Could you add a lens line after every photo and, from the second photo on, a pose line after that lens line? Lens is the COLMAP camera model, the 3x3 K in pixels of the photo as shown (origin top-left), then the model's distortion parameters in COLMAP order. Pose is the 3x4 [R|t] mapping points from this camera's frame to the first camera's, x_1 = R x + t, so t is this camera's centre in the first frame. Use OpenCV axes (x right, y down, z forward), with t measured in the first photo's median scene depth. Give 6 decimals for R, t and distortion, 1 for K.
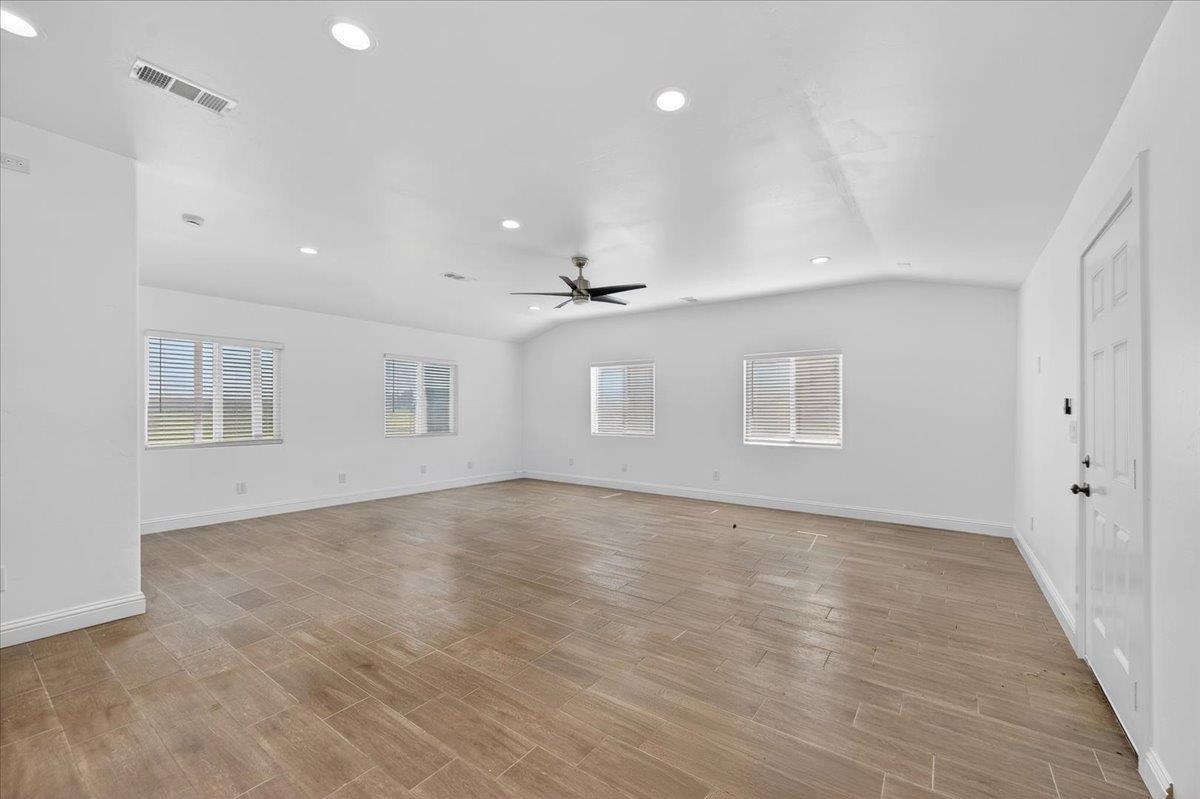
lens RADIAL K [[494.4, 0, 600.0], [0, 494.4, 399.5], [0, 0, 1]] dist [-0.000564, -0.000056]
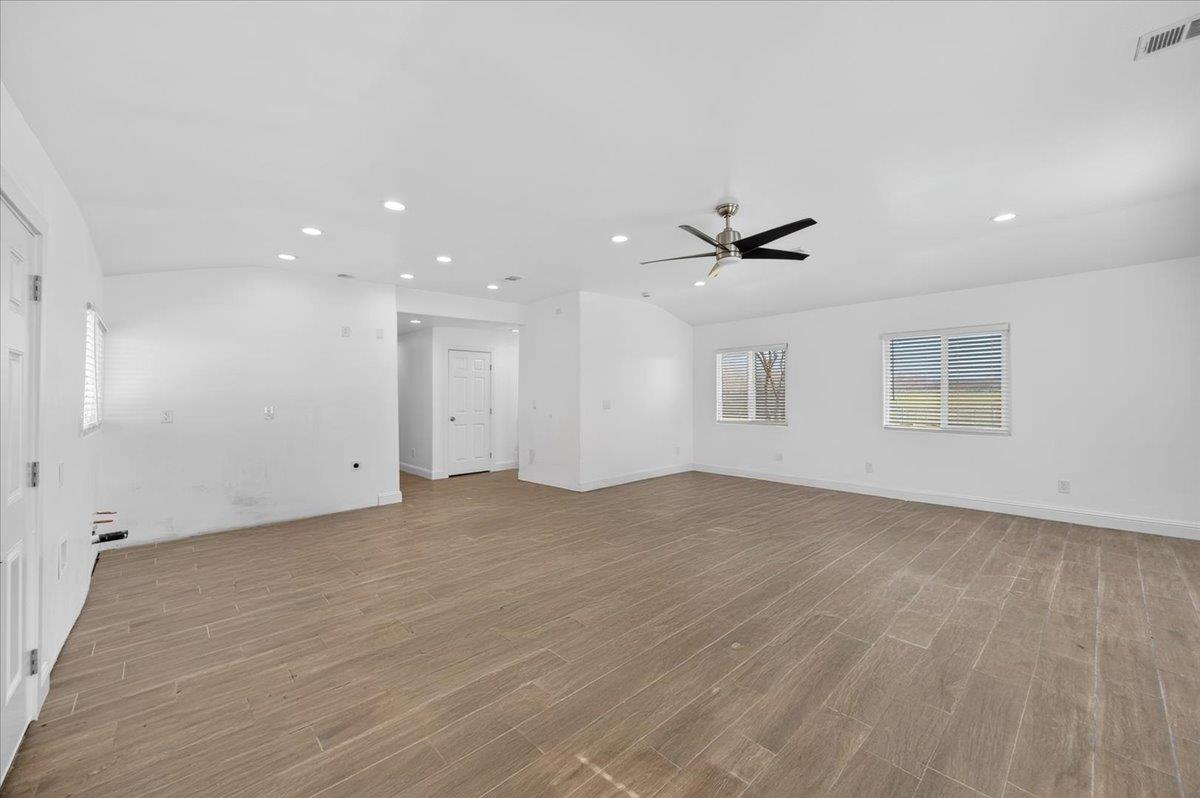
lens RADIAL K [[461.3, 0, 603.9], [0, 461.3, 394.7], [0, 0, 1]] dist [0.001360, 0.000078]
pose [[-0.206134, 0.000823, -0.978524, 0.704616], [0.014093, 0.999898, -0.002128, 0.012316], [0.978422, -0.014229, -0.206124, 0.968983]]
